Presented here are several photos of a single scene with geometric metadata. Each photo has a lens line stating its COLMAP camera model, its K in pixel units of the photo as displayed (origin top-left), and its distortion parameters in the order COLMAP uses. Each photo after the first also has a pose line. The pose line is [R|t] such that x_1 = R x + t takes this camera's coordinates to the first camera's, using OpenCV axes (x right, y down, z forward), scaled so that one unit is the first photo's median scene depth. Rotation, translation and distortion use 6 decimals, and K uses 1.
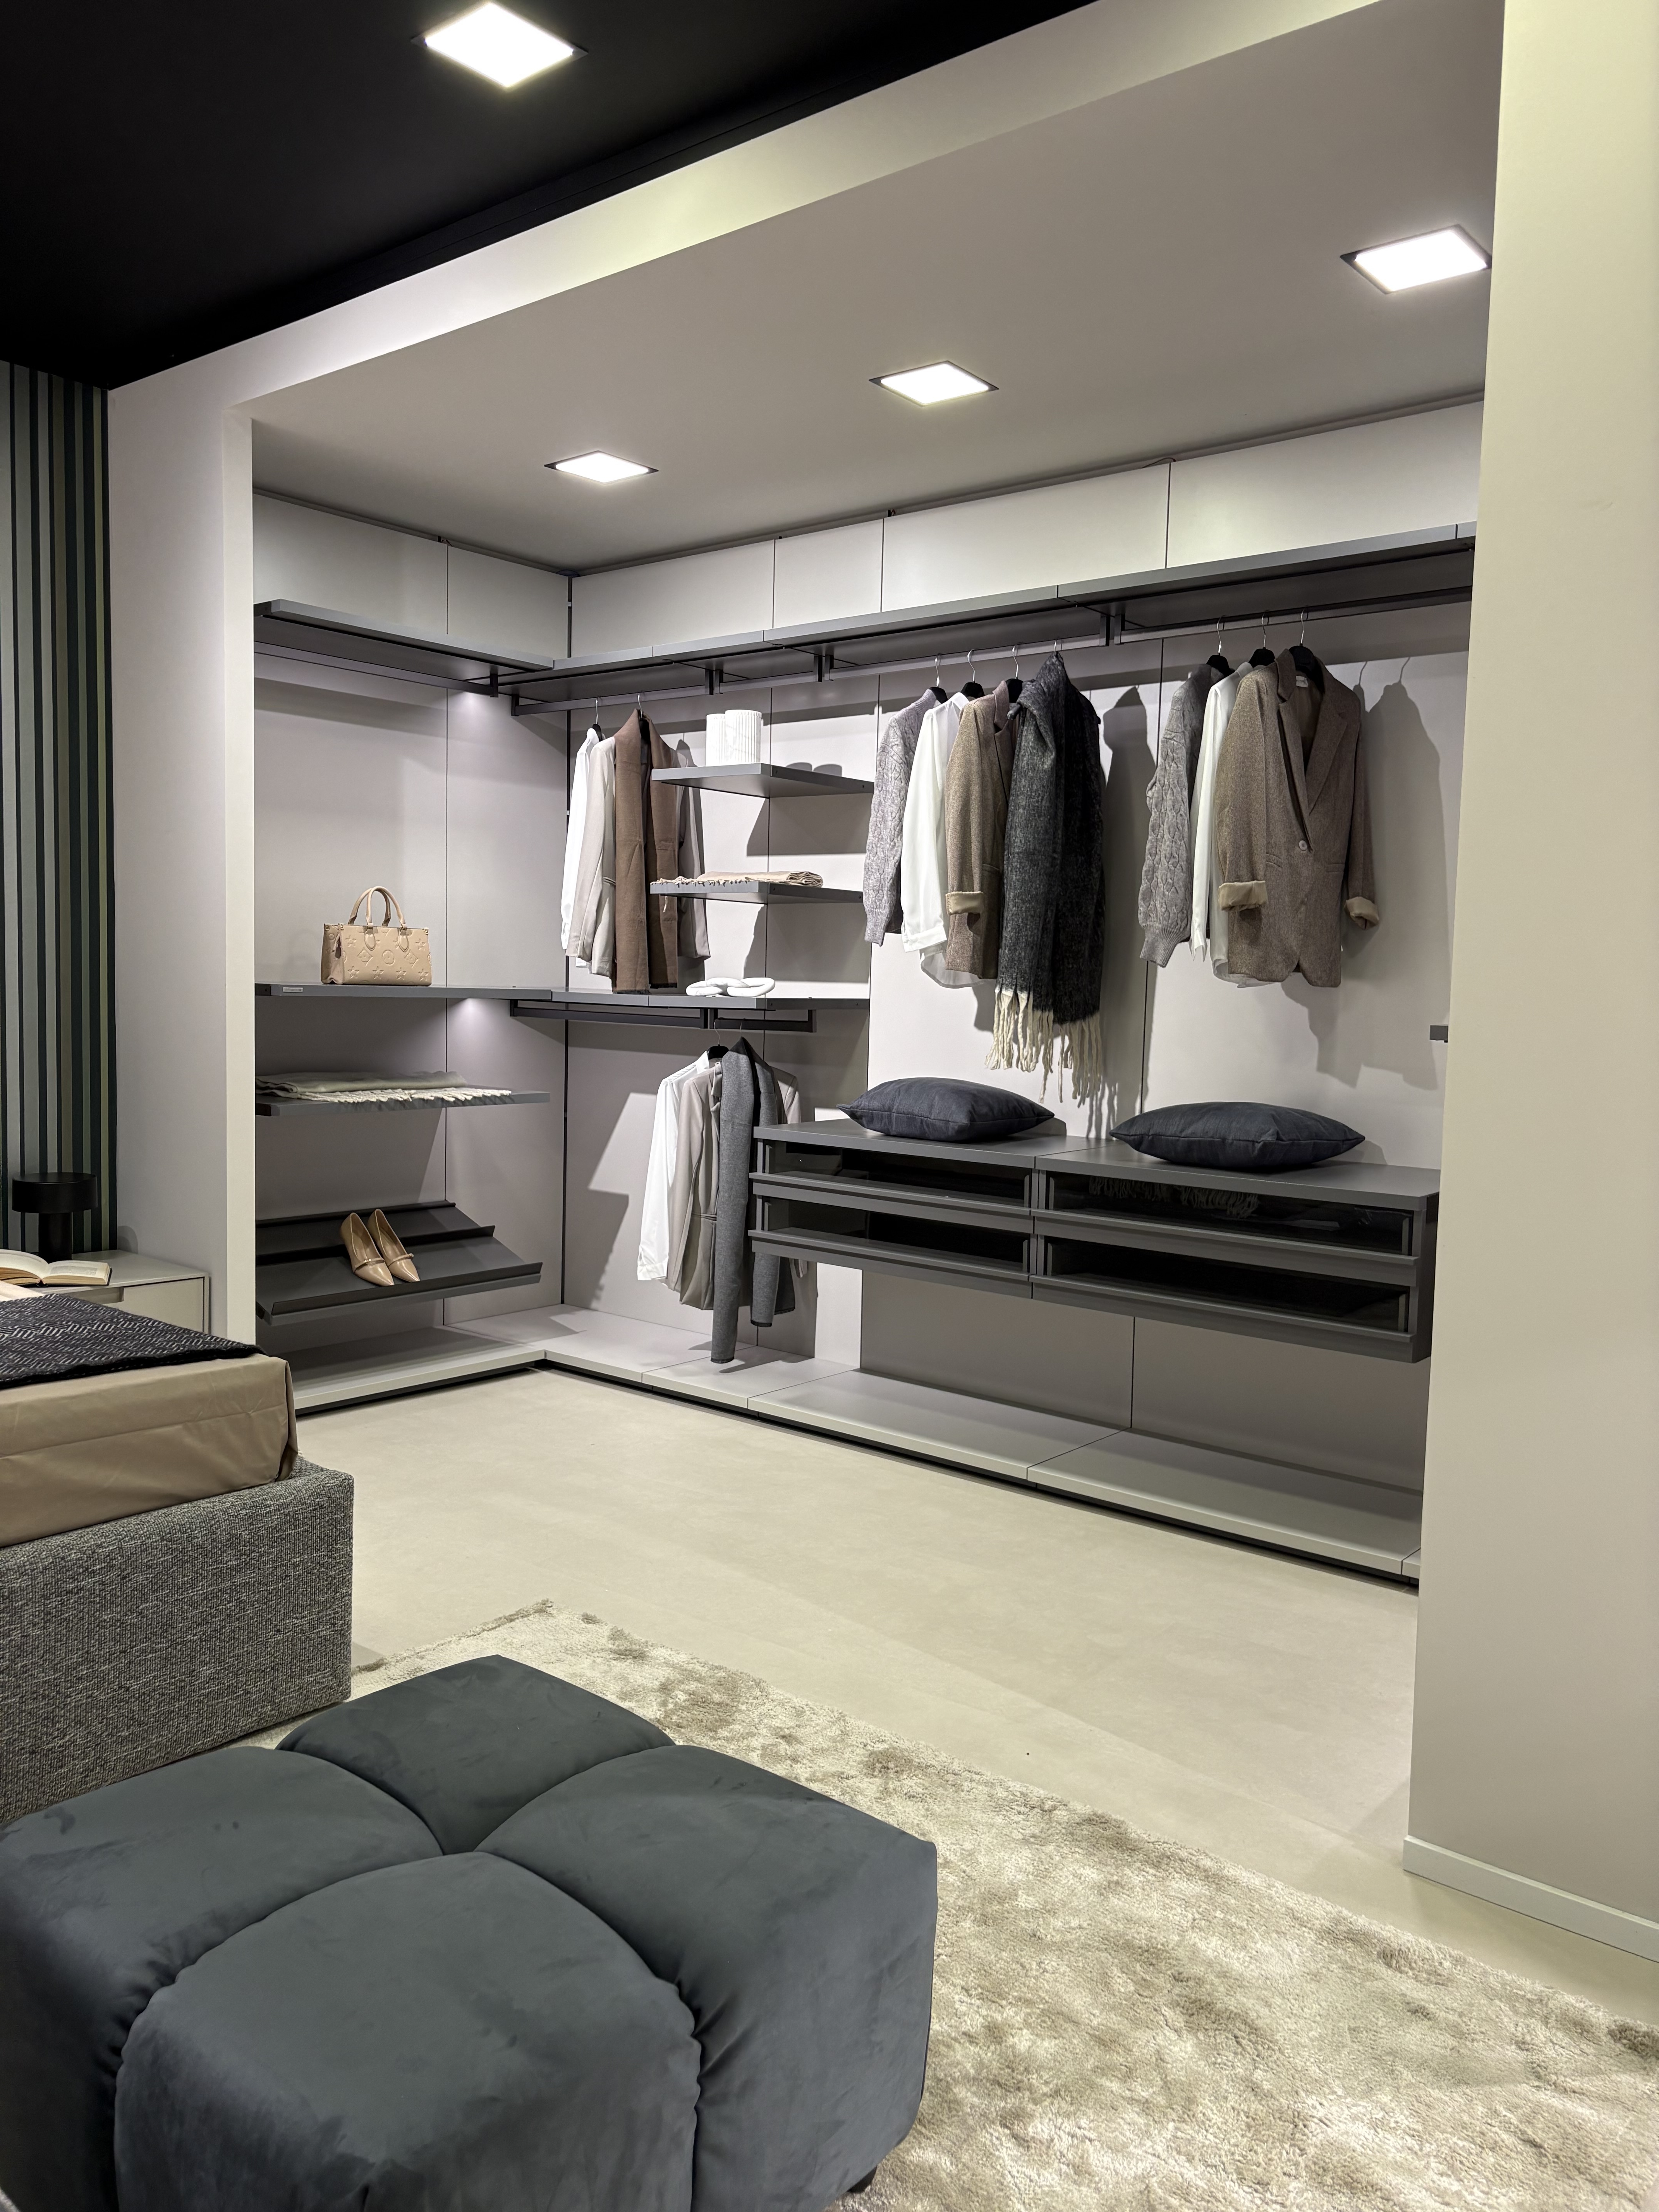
lens RADIAL K [[1687.1, 0, 839.2], [0, 1687.1, 1109.9], [0, 0, 1]] dist [0.102297, -0.140660]
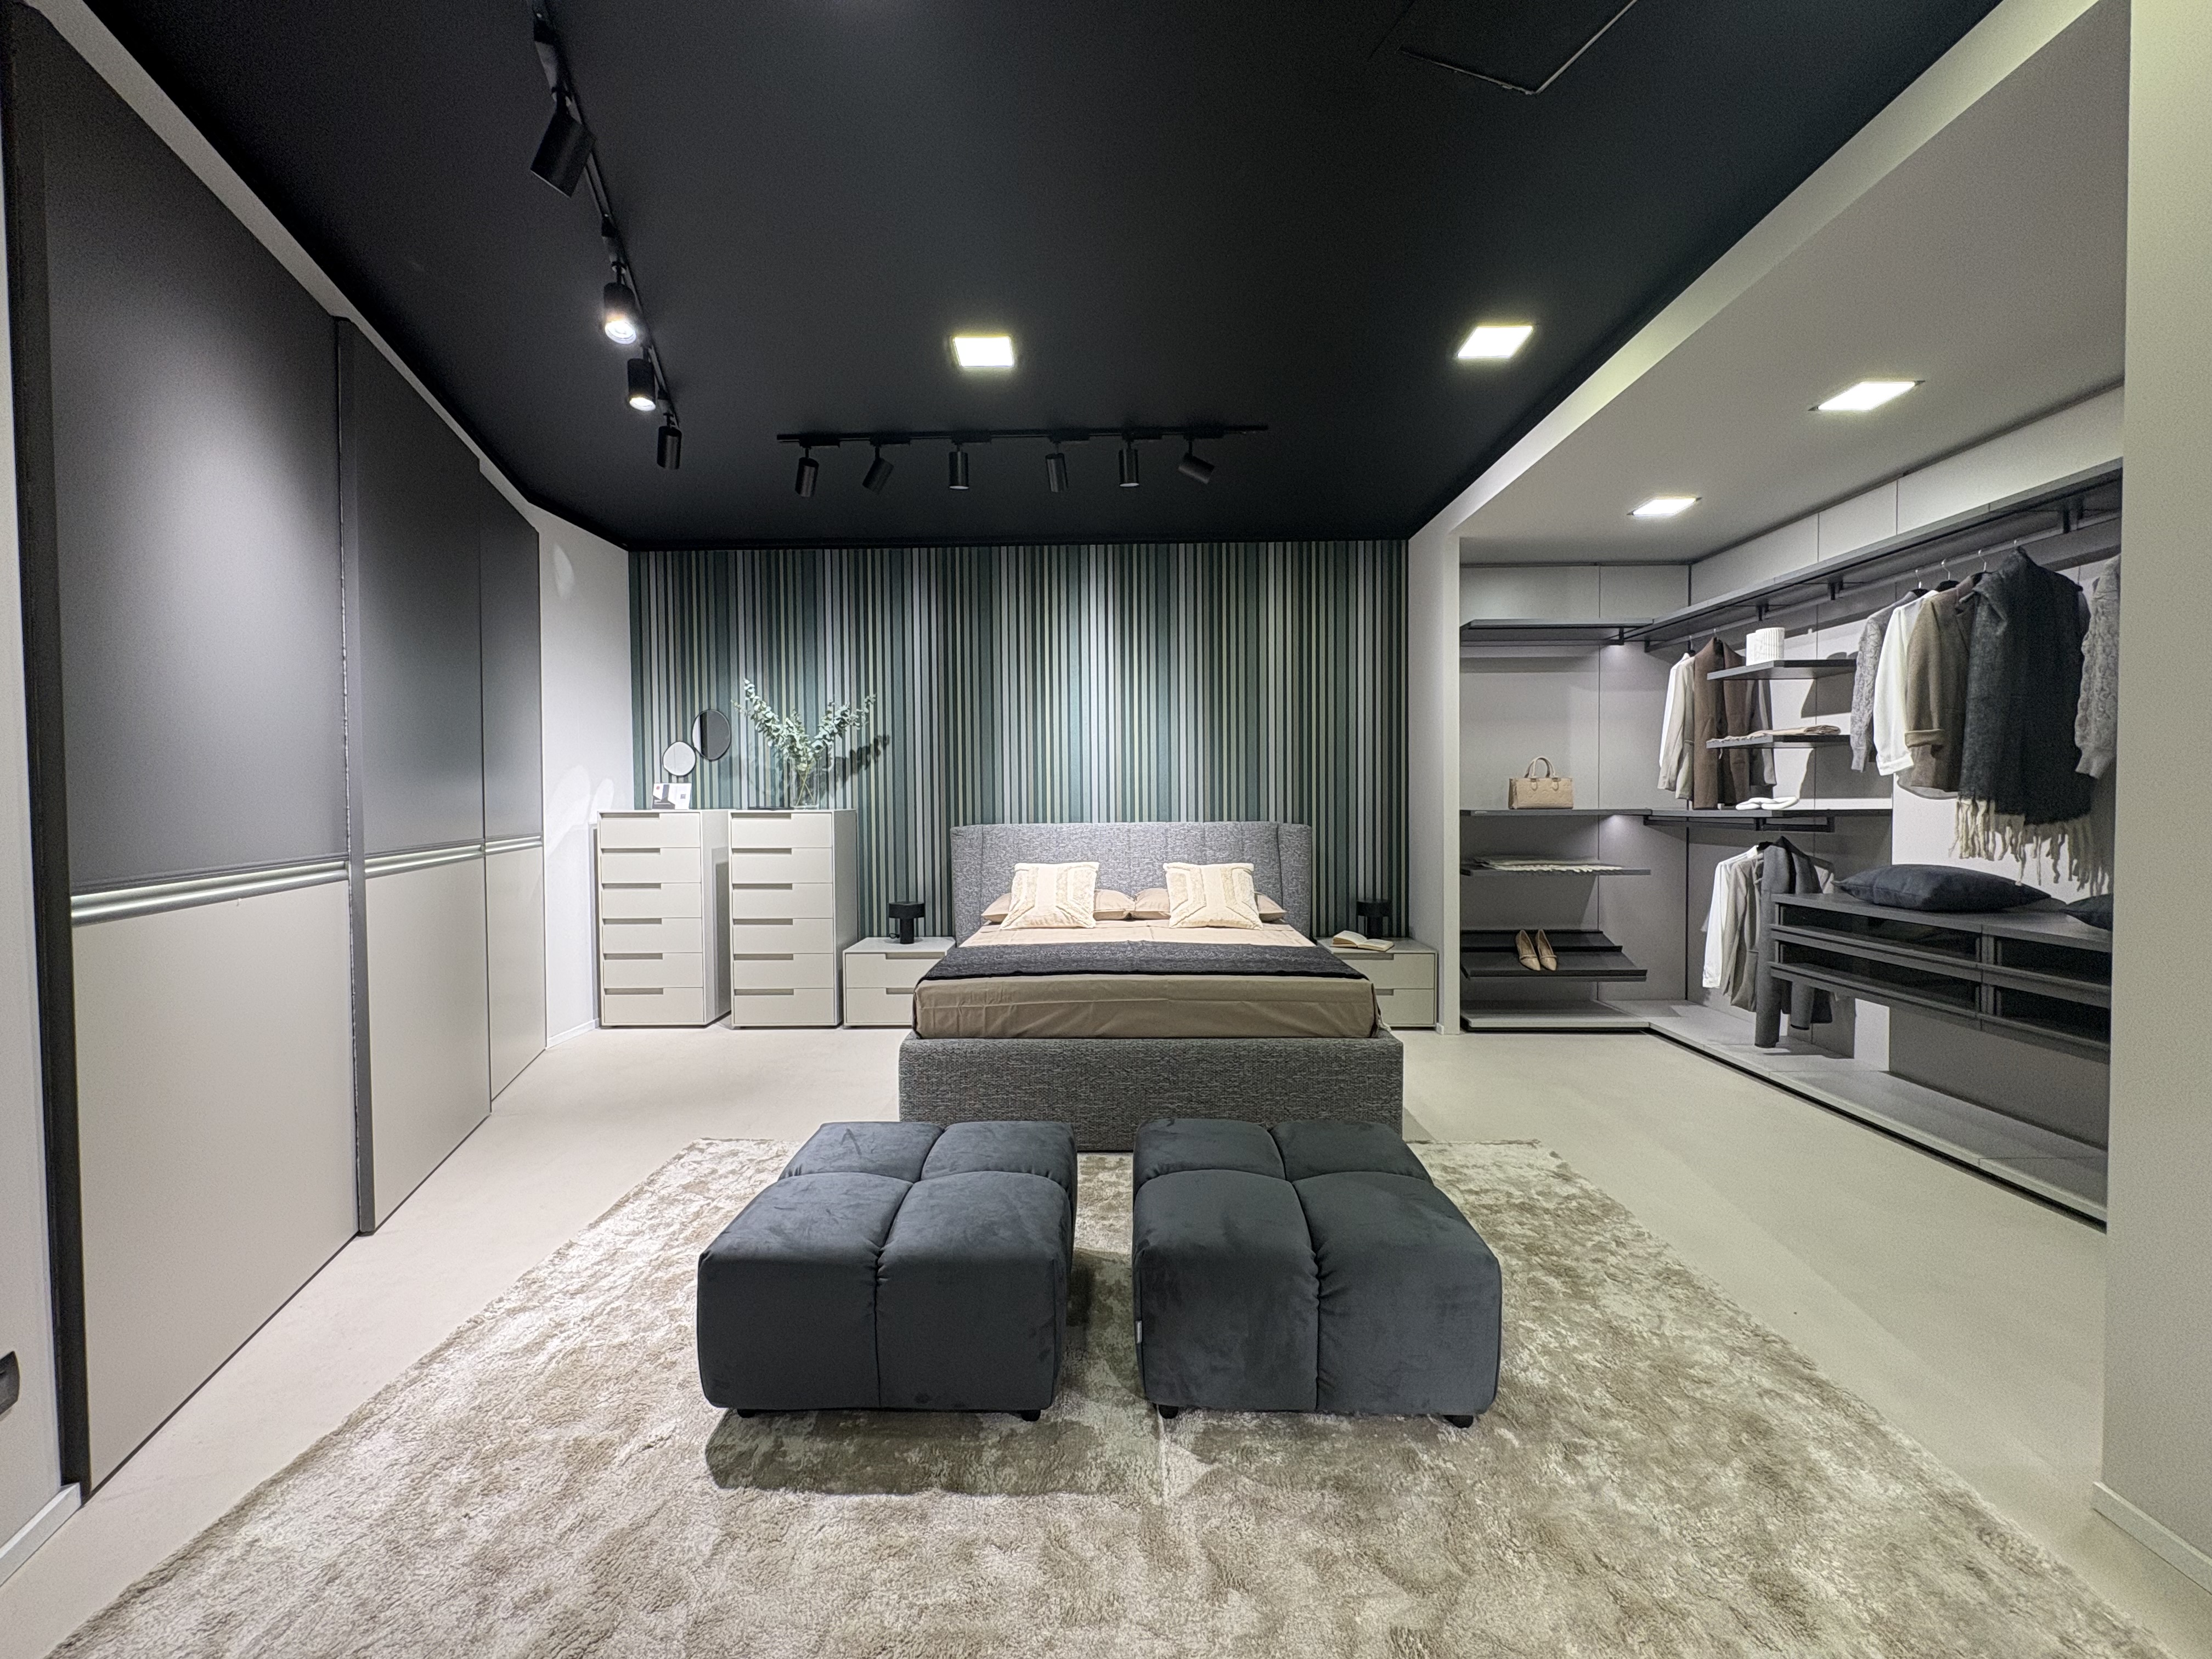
lens RADIAL K [[887.0, 0, 1090.9], [0, 887.0, 835.7], [0, 0, 1]] dist [0.001003, 0.000117]
pose [[0.614794, -0.002221, -0.788684, 0.199026], [-0.036912, 0.998819, -0.031586, 0.005054], [0.787823, 0.048531, 0.613986, 0.011555]]
